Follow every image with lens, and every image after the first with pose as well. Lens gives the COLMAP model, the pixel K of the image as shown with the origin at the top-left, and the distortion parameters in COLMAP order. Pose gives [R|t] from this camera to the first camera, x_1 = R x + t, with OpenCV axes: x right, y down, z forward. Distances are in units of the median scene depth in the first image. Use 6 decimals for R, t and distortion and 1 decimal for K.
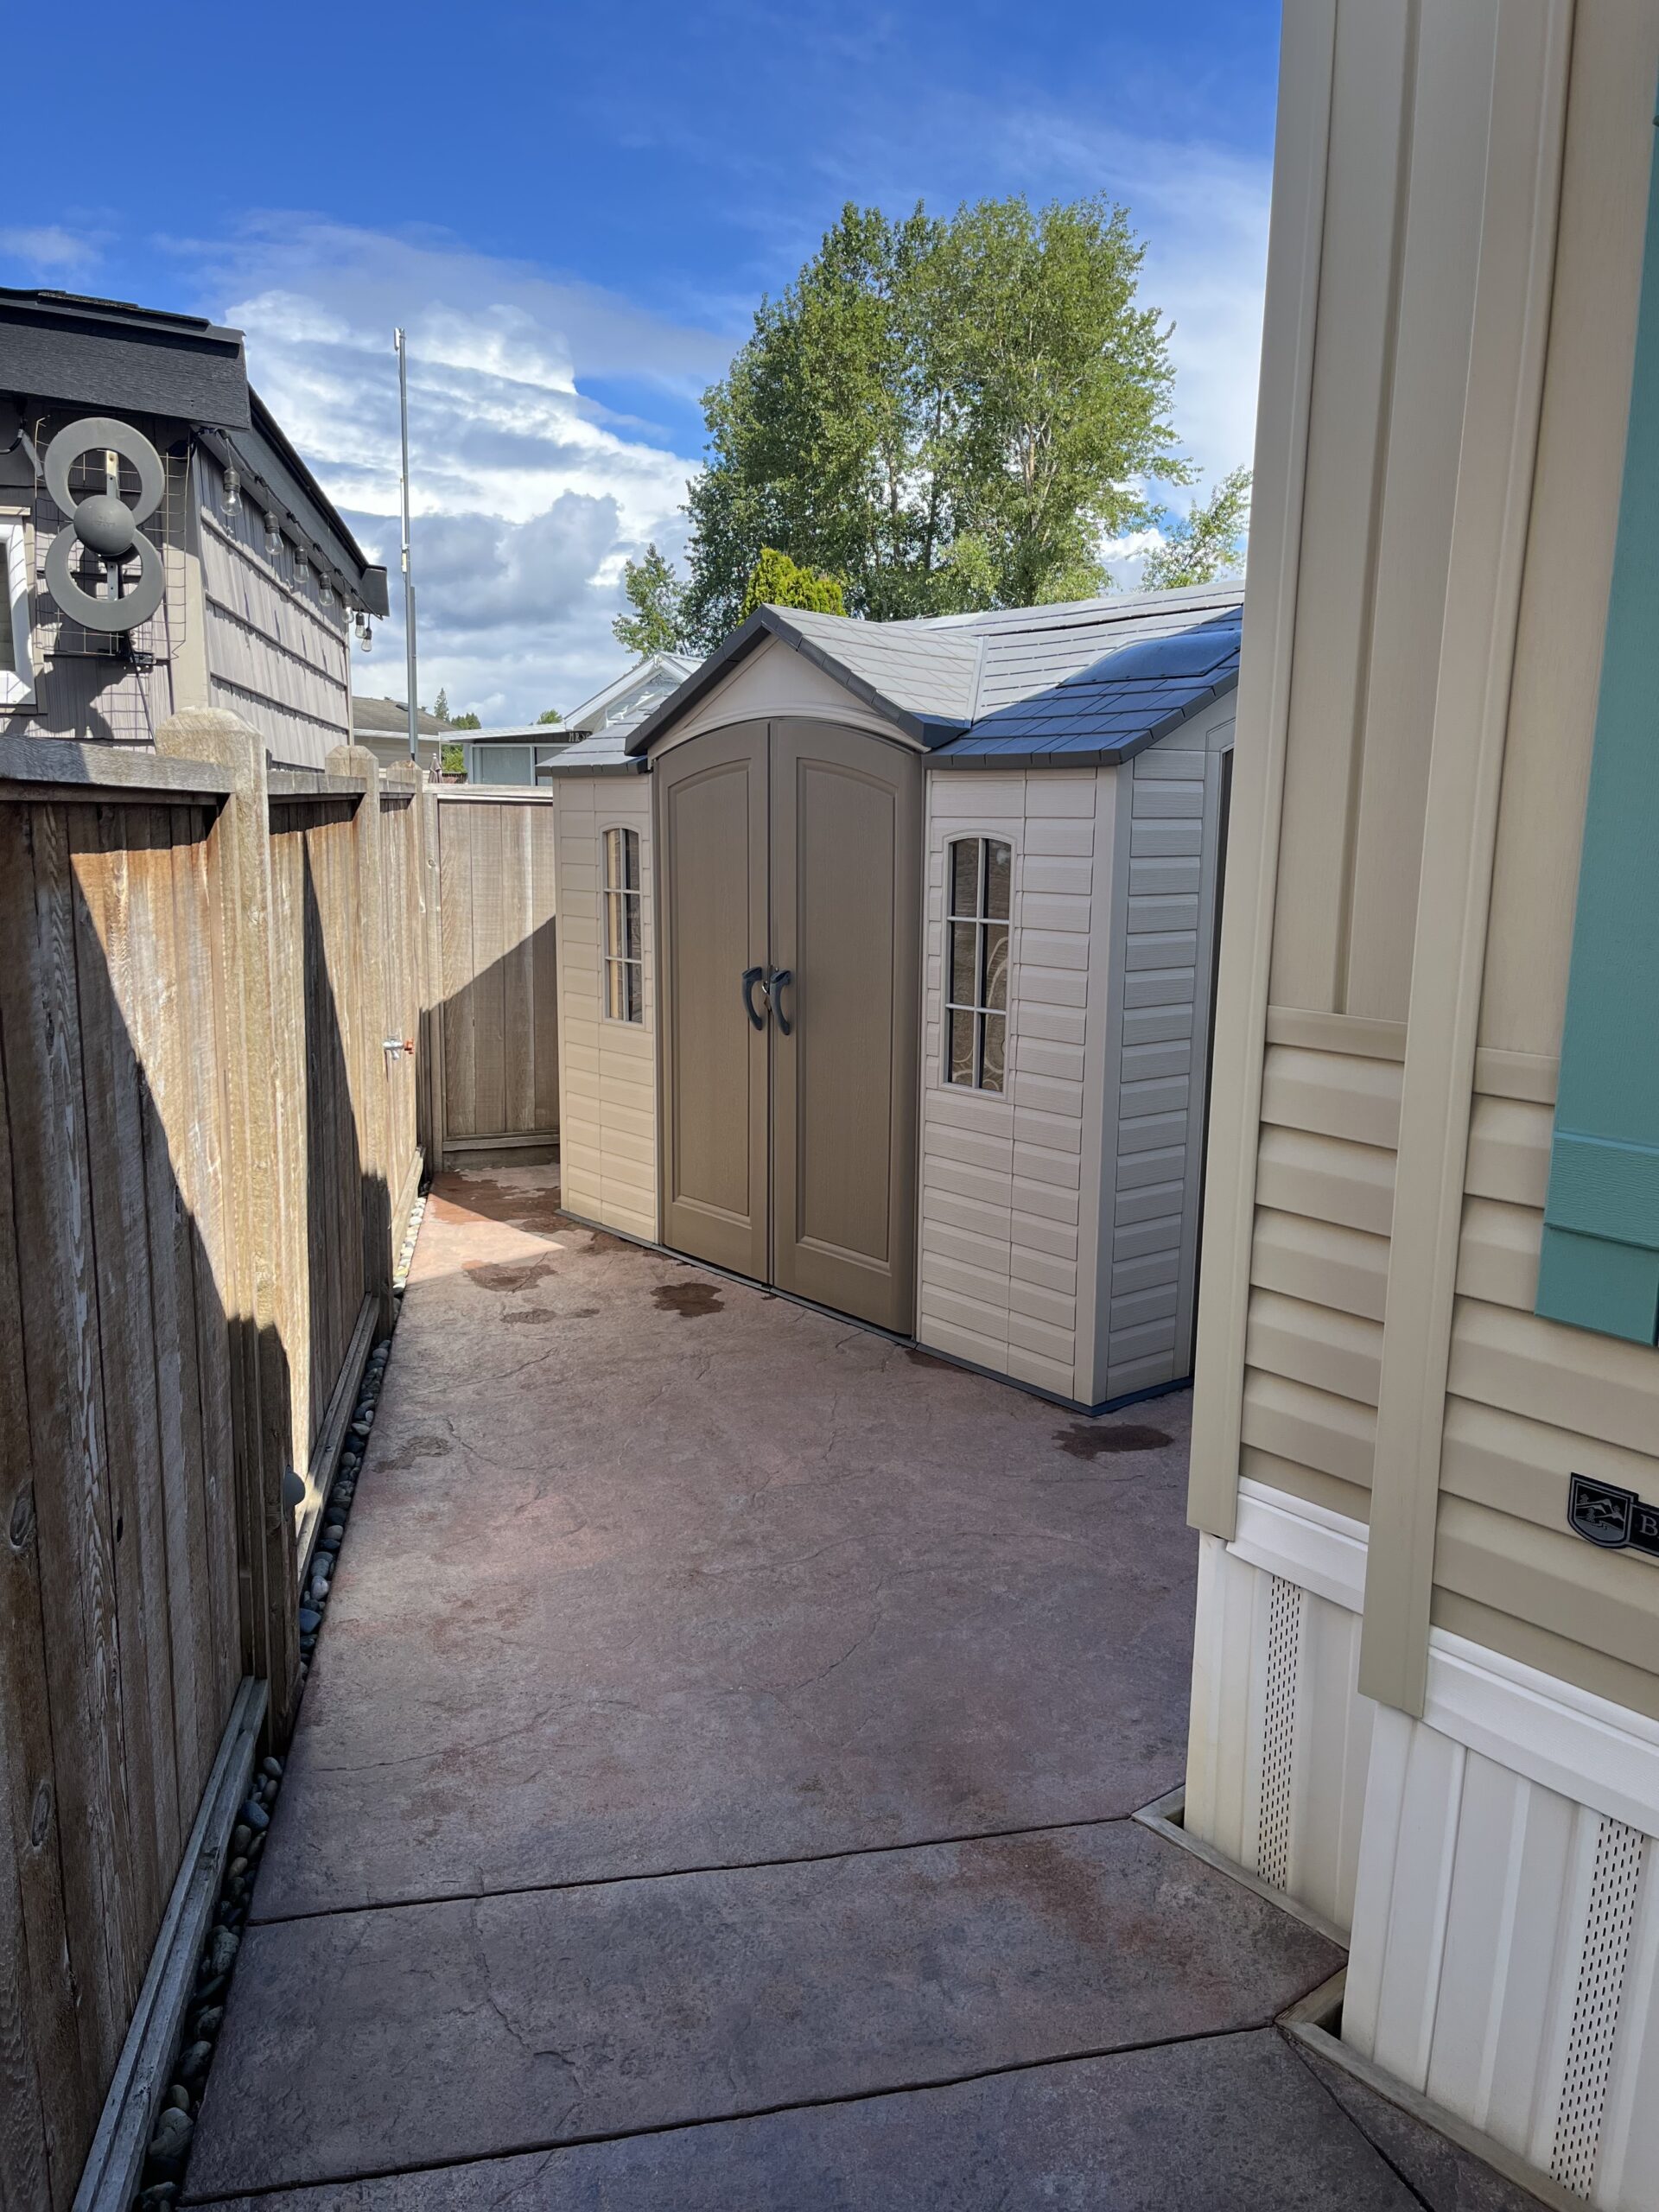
lens RADIAL K [[1675.9, 0, 829.5], [0, 1675.9, 1106.0], [0, 0, 1]] dist [0.038824, -0.002861]
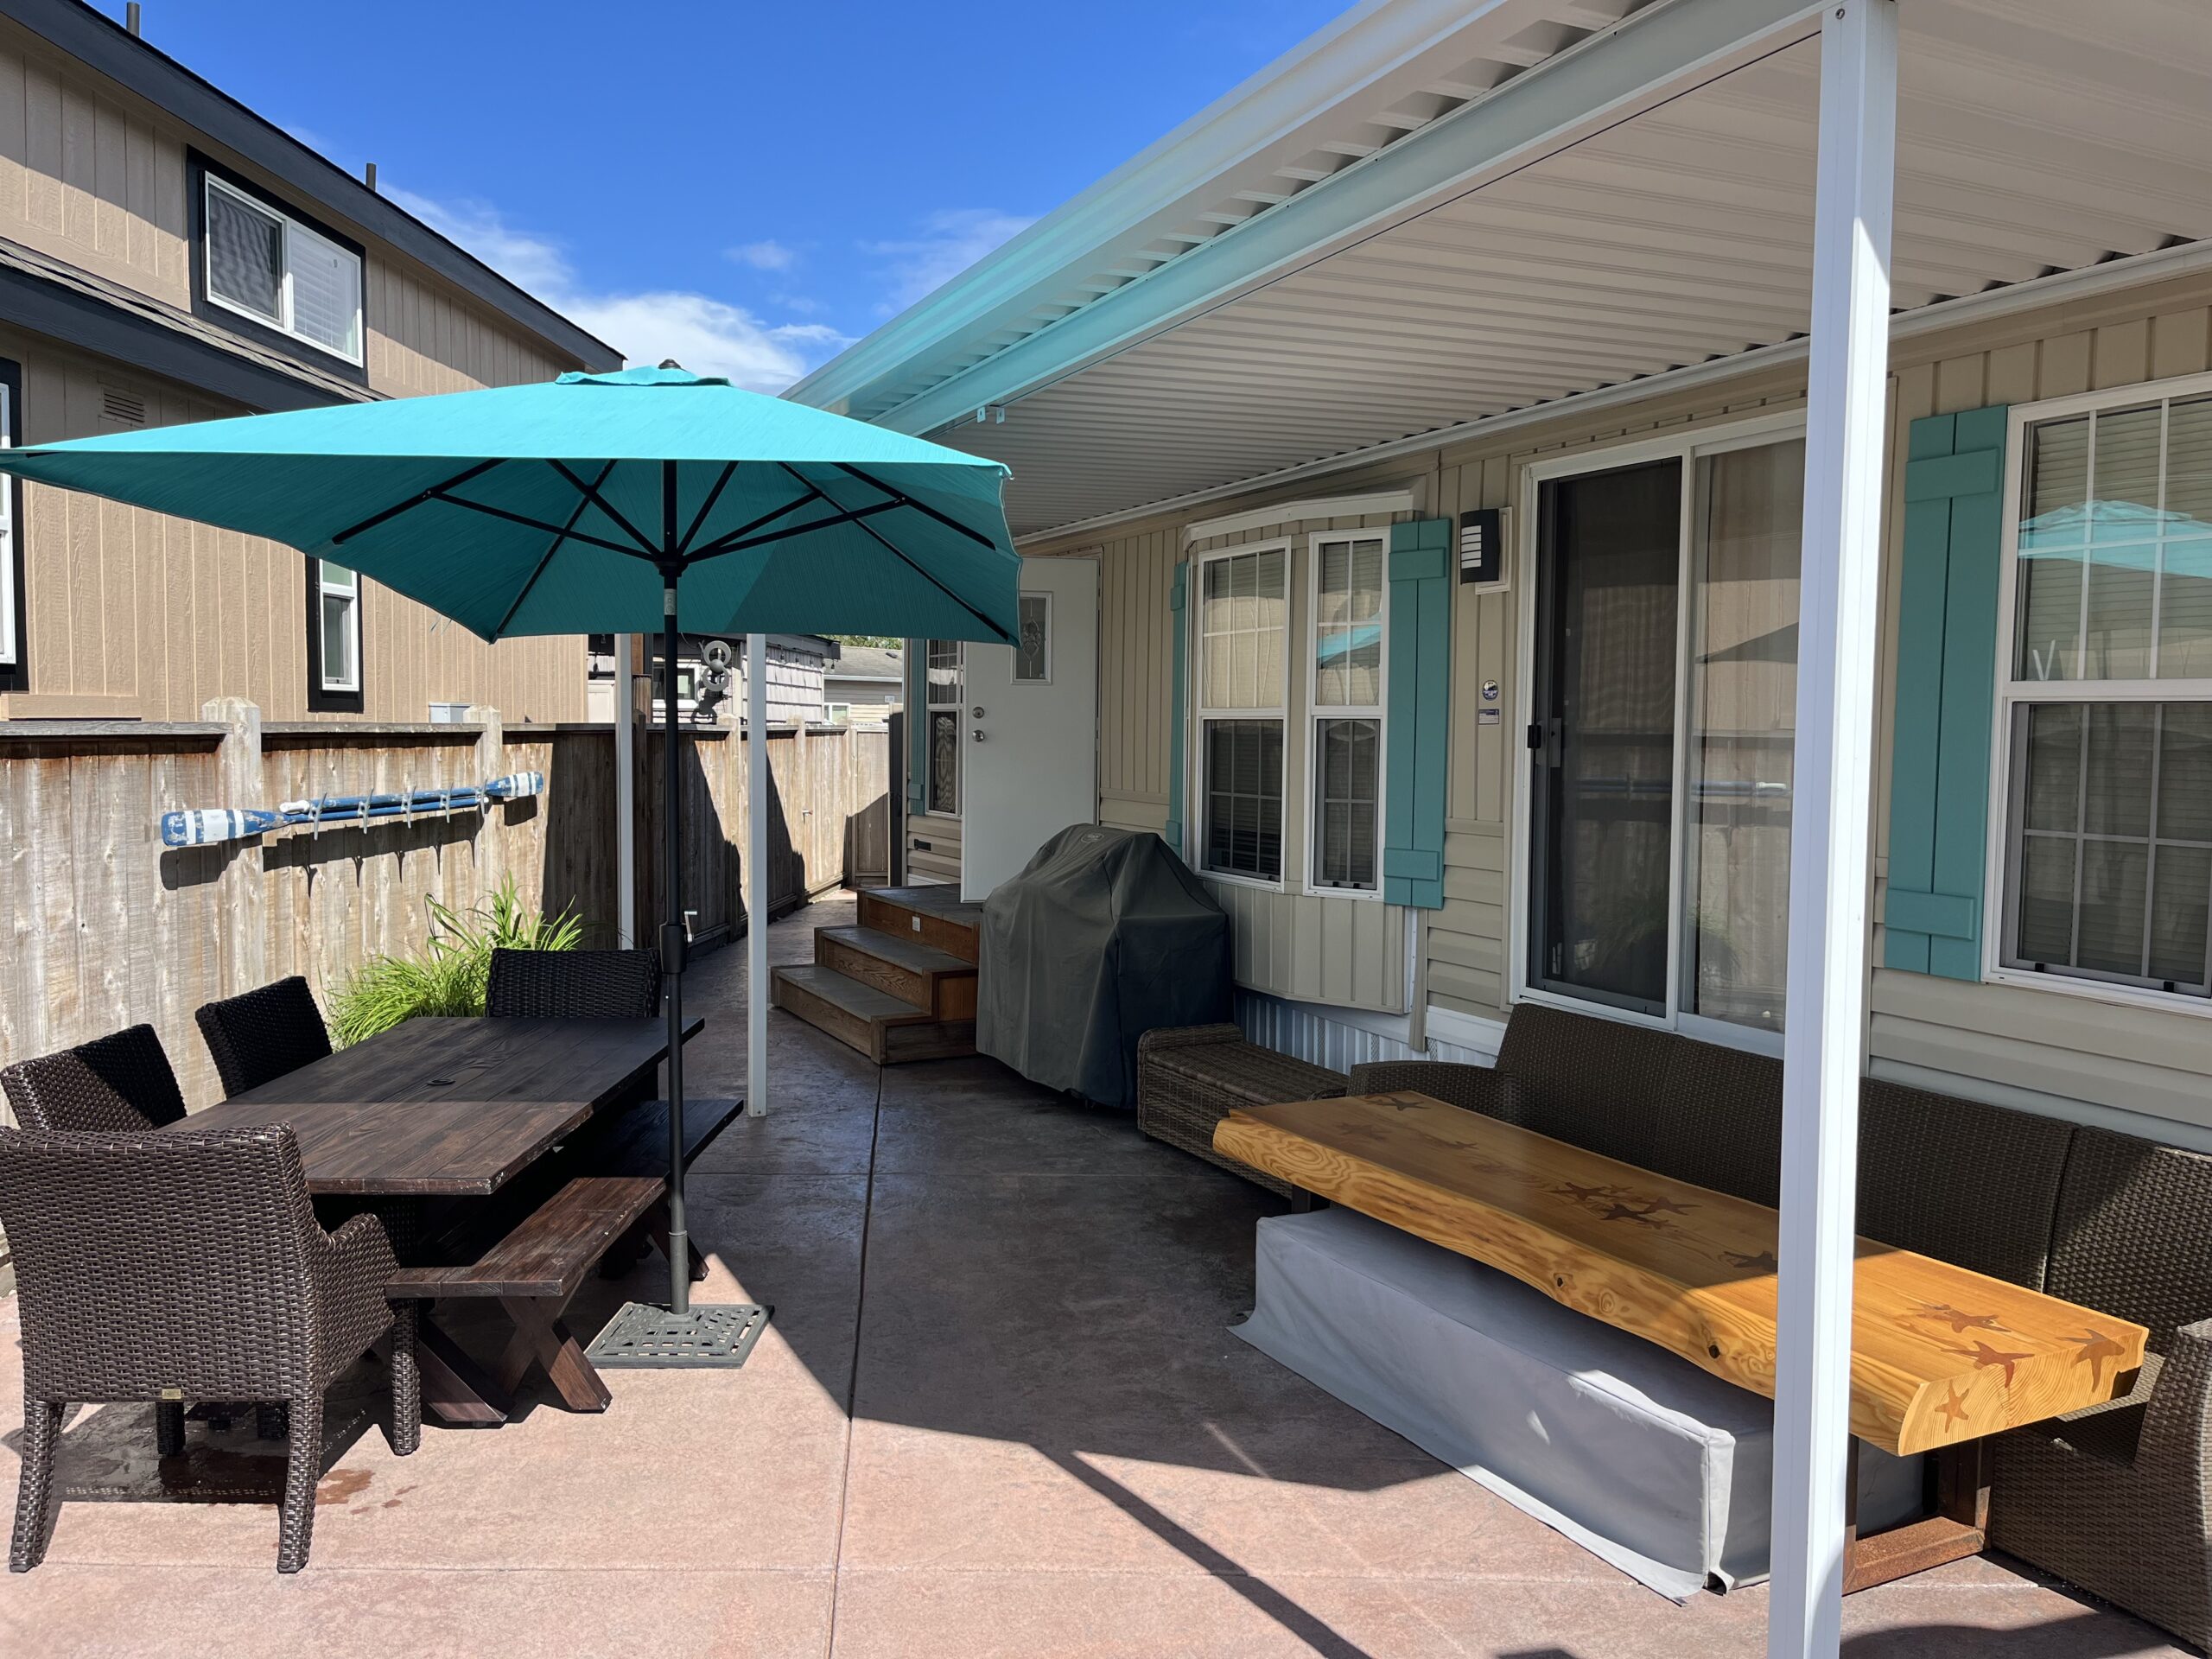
lens RADIAL K [[1675.9, 0, 1106.0], [0, 1675.9, 829.5], [0, 0, 1]] dist [0.038824, -0.002861]
pose [[0.977156, 0.002789, -0.212504, 0.954487], [-0.027002, 0.993440, -0.111123, 0.331630], [0.210800, 0.114323, 0.970821, -1.897291]]
